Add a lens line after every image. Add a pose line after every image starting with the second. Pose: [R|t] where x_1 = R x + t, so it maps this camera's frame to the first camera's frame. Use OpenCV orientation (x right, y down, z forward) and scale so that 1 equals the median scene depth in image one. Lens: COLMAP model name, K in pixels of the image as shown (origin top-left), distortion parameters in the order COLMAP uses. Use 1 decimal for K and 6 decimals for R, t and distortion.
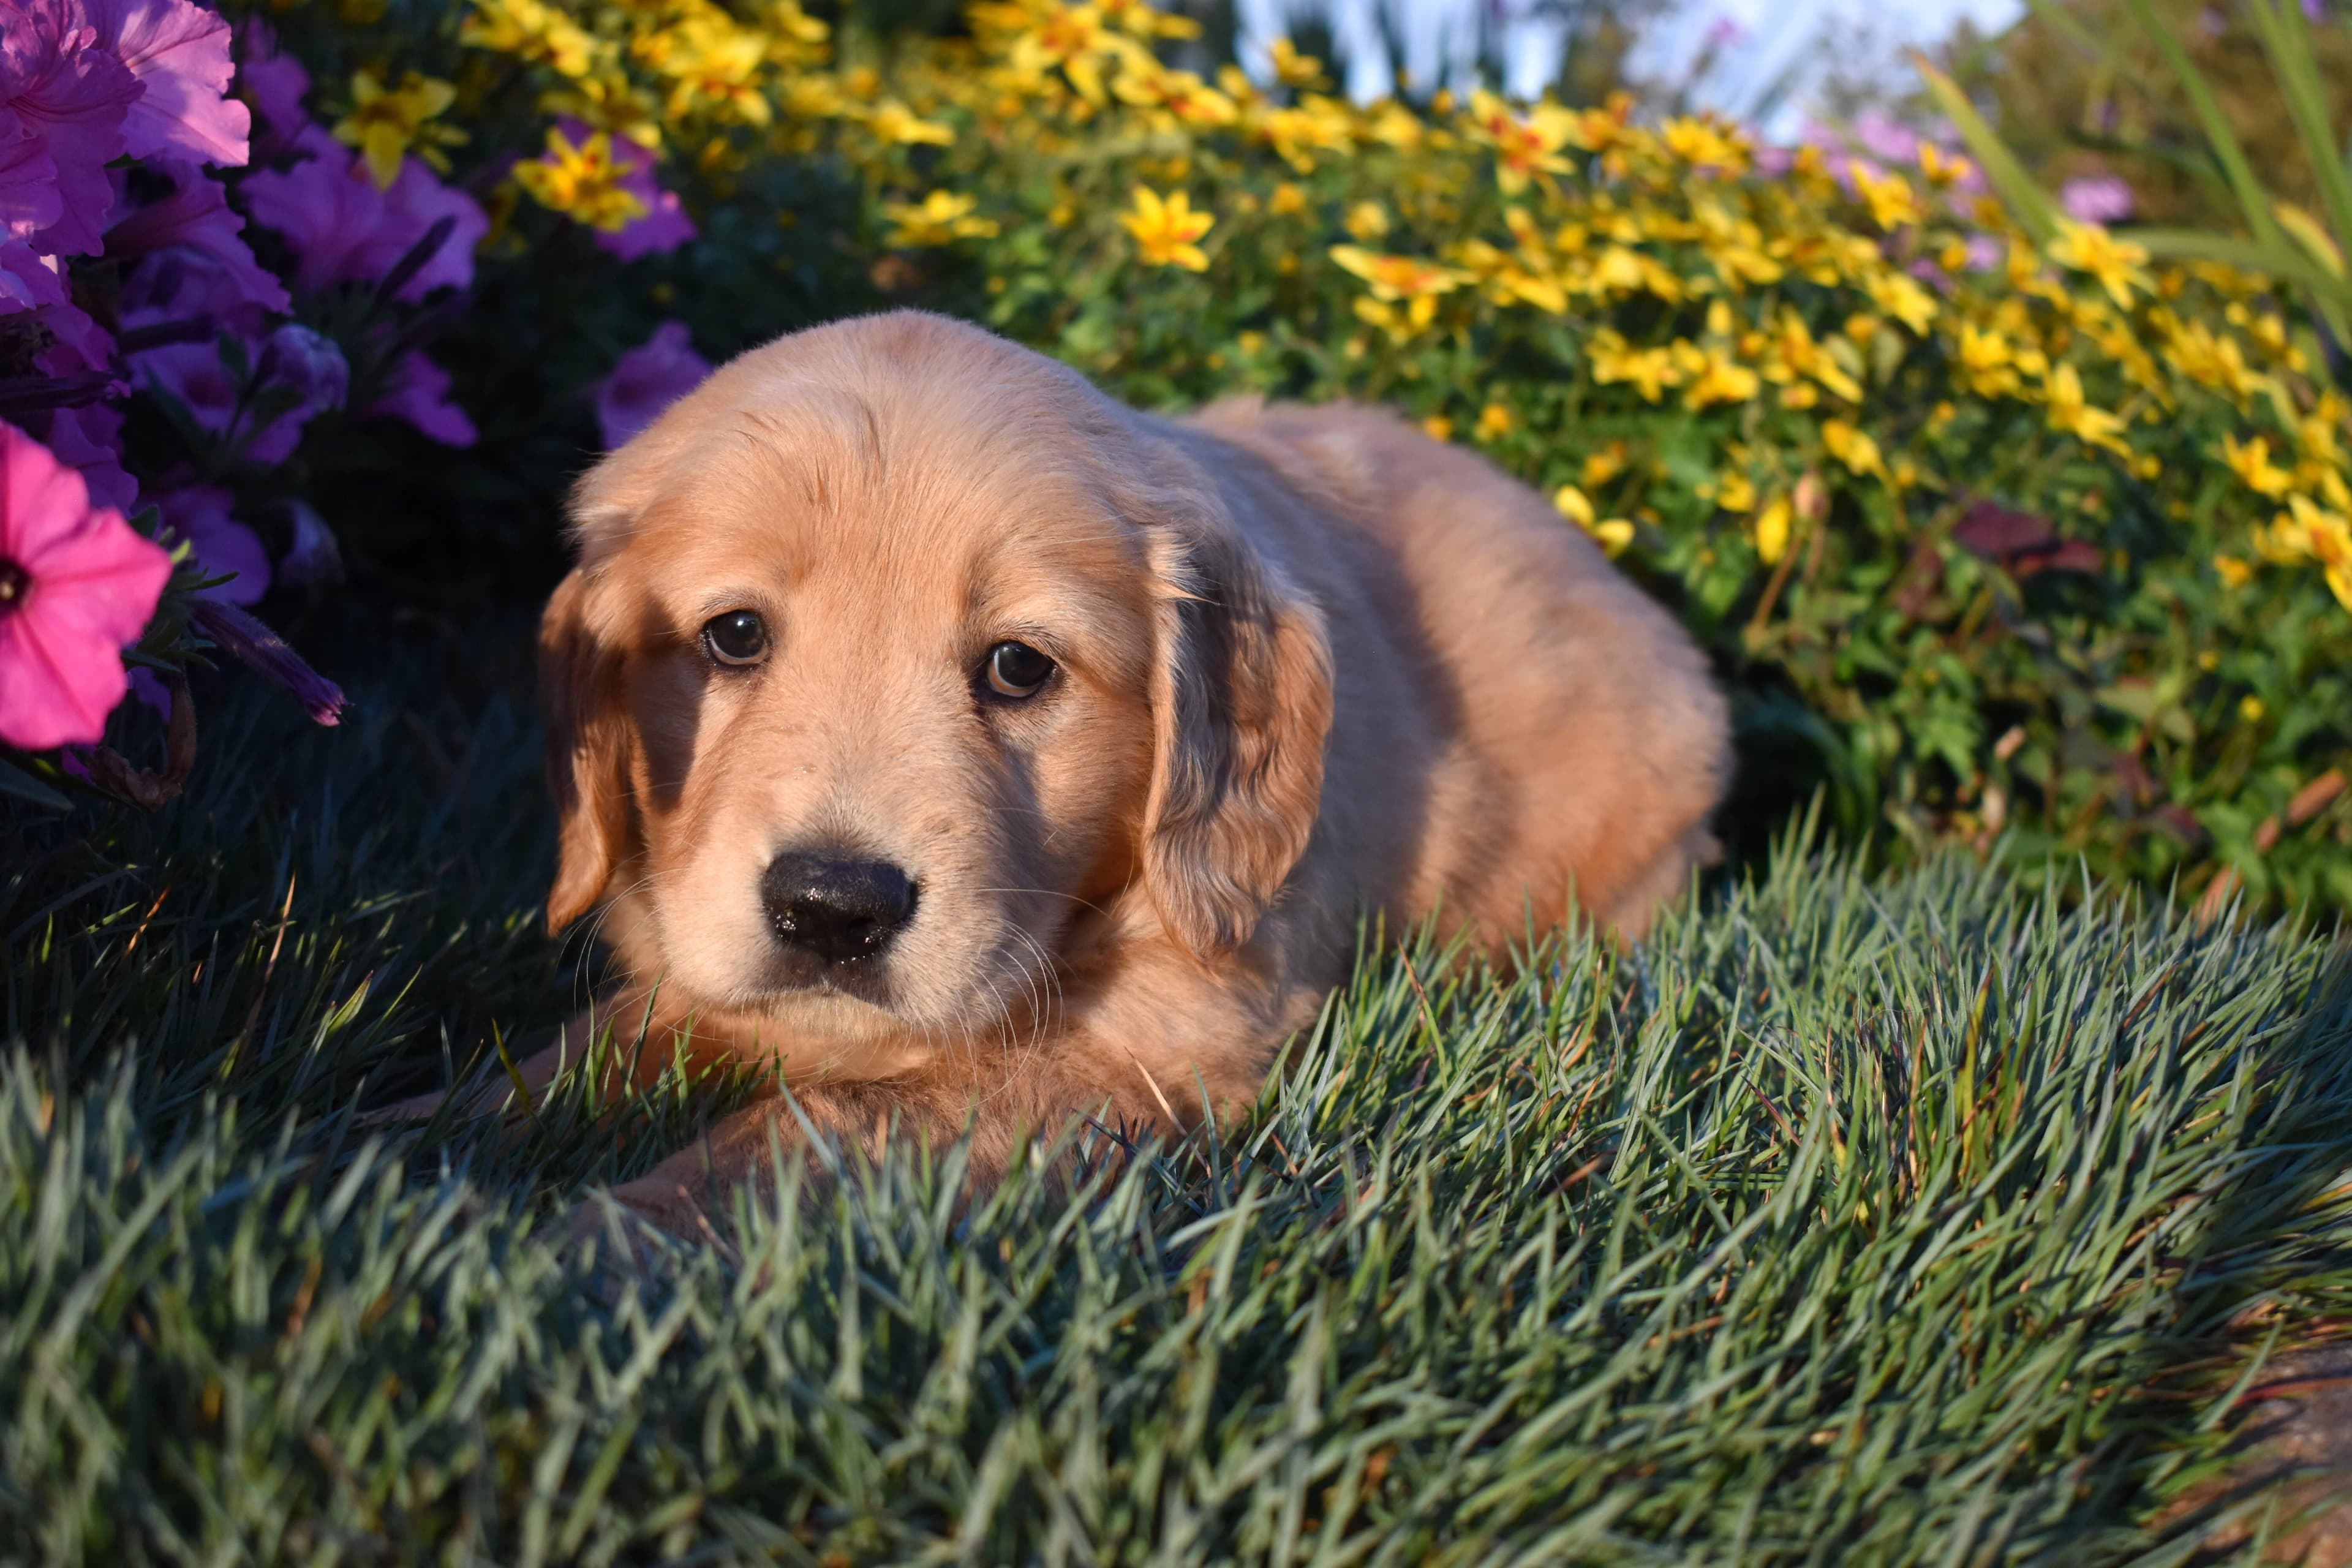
lens RADIAL K [[3341.9, 0, 1169.2], [0, 3341.9, 788.3], [0, 0, 1]] dist [-0.047807, 0.007190]
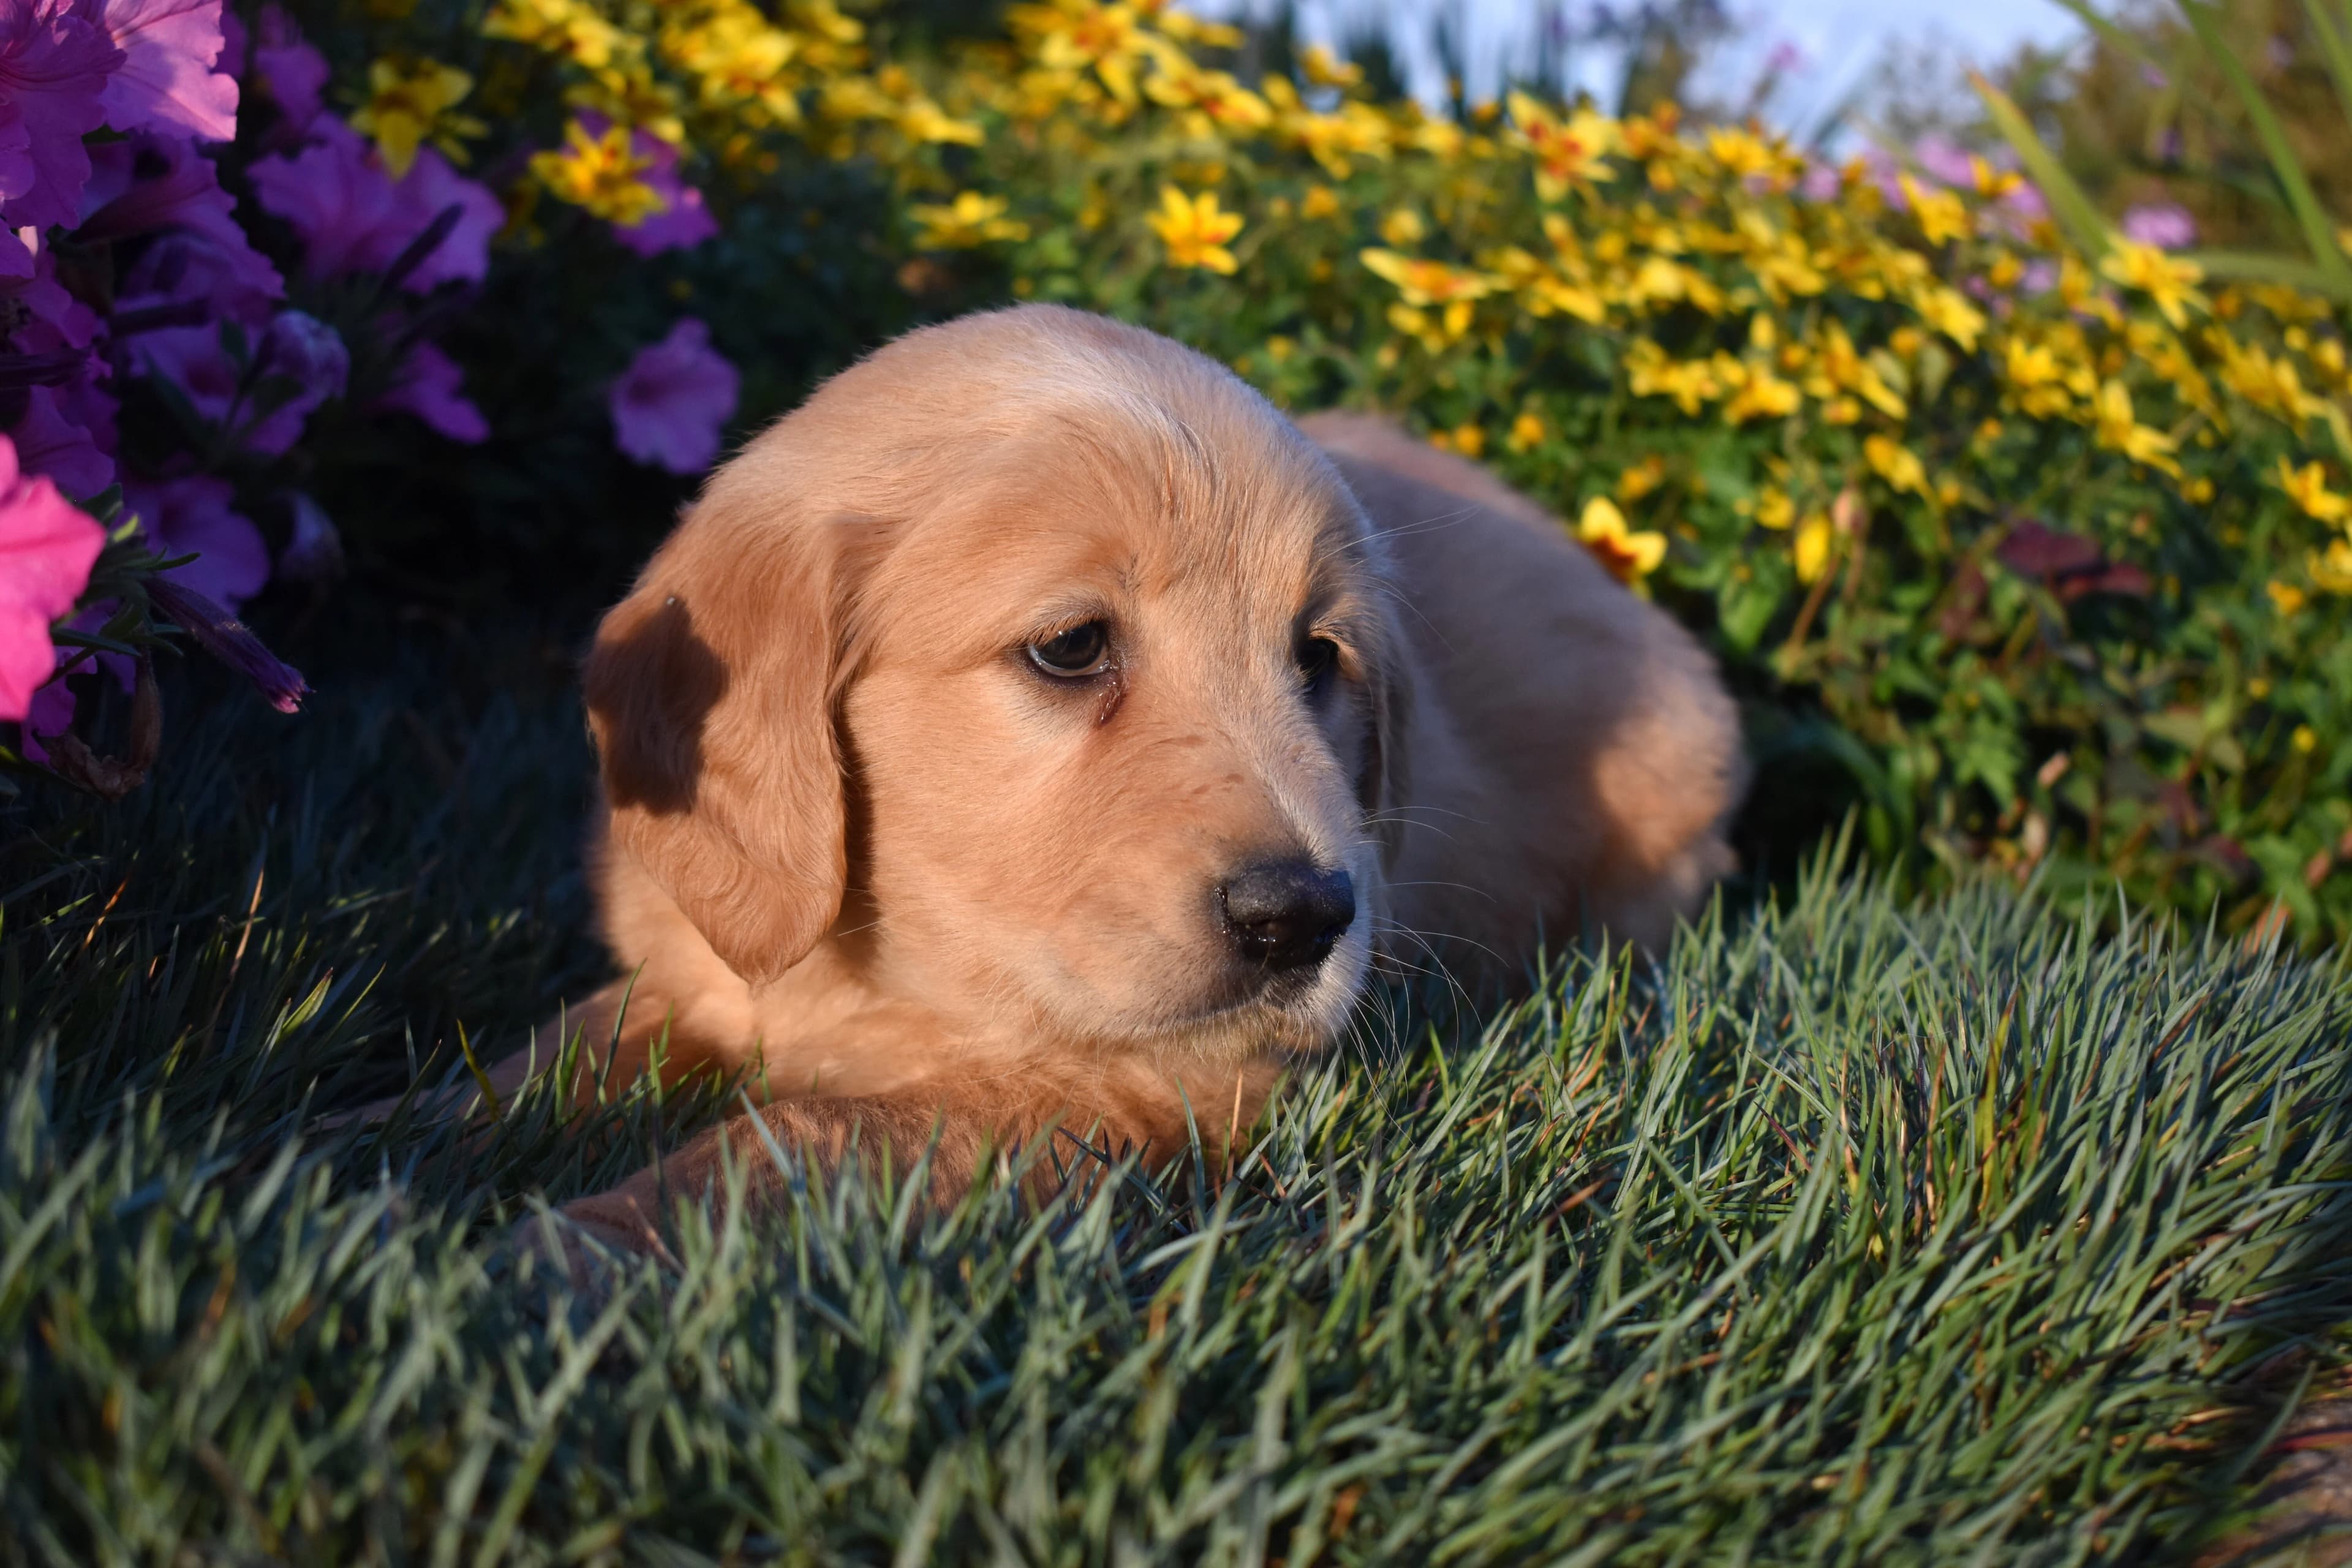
lens RADIAL K [[3341.9, 0, 1169.2], [0, 3341.9, 788.3], [0, 0, 1]] dist [-0.047807, 0.007190]
pose [[0.999732, 0.015681, -0.017036, 0.015321], [-0.015814, 0.999845, -0.007738, 0.005109], [0.016912, 0.008005, 0.999825, 0.031685]]
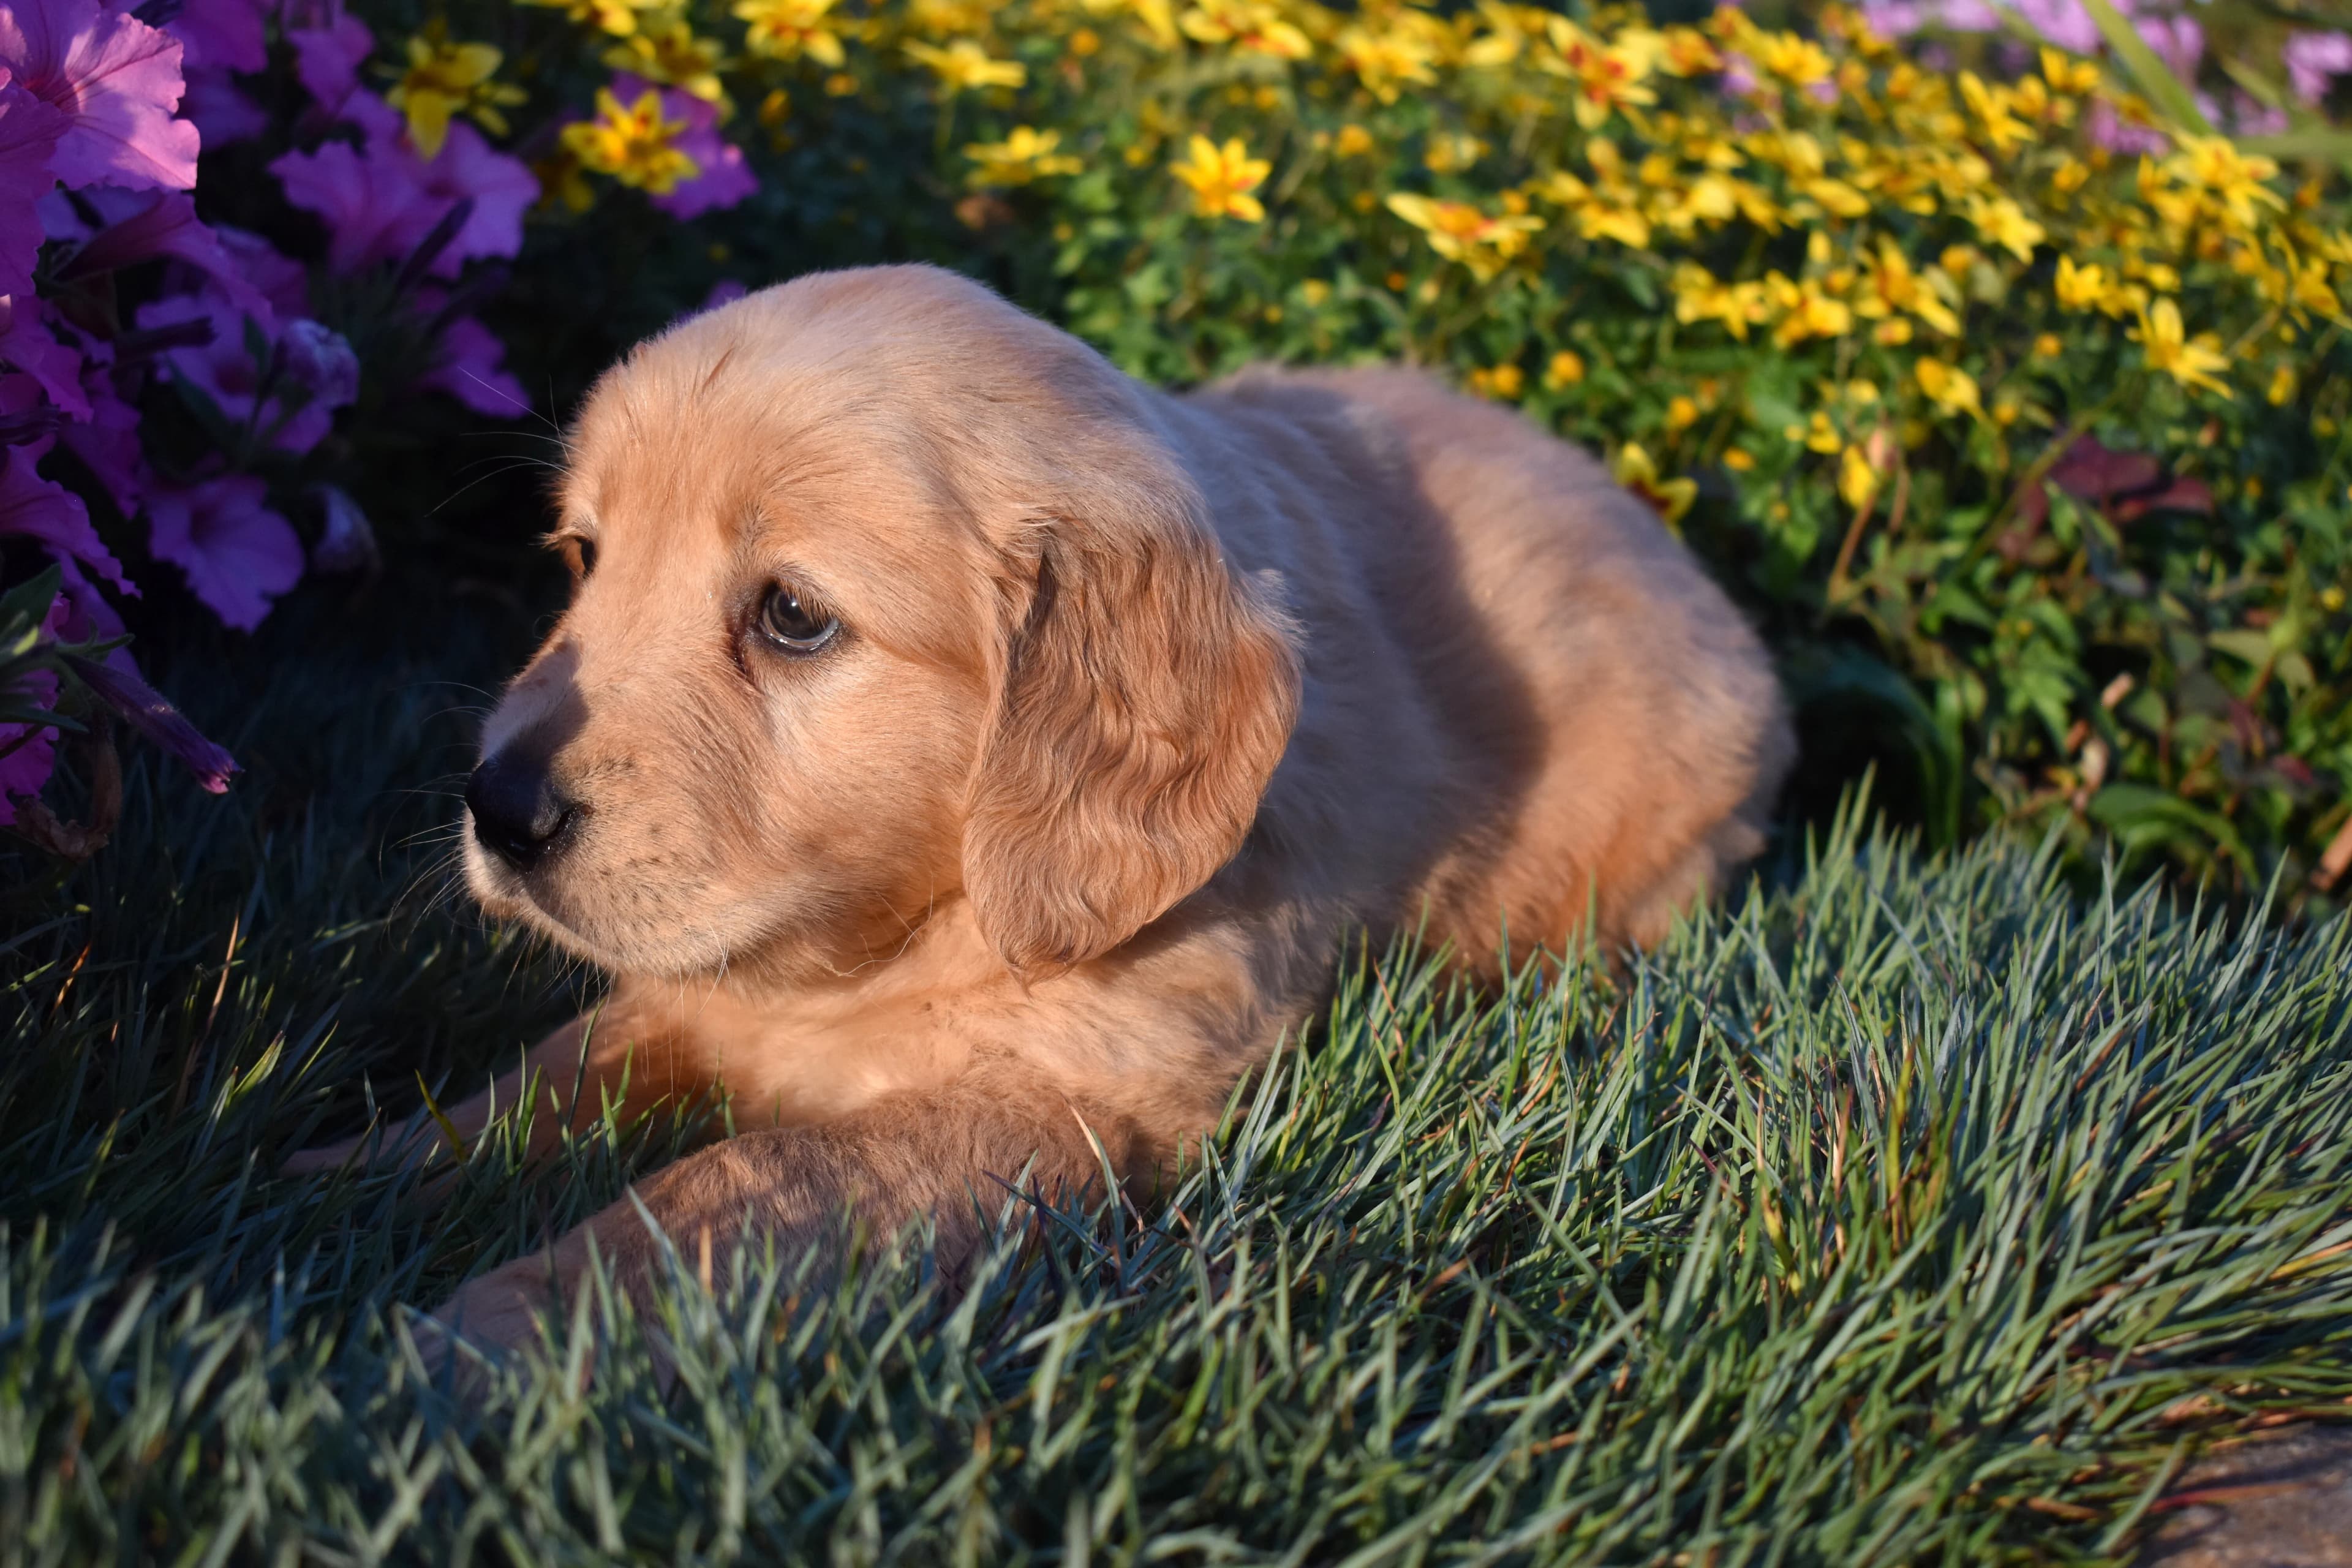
lens RADIAL K [[3341.9, 0, 1169.2], [0, 3341.9, 788.3], [0, 0, 1]] dist [-0.047807, 0.007190]
pose [[0.996514, -0.008403, -0.083007, 0.087682], [0.012299, 0.998841, 0.046528, -0.049342], [0.082520, -0.047387, 0.995462, 0.030847]]
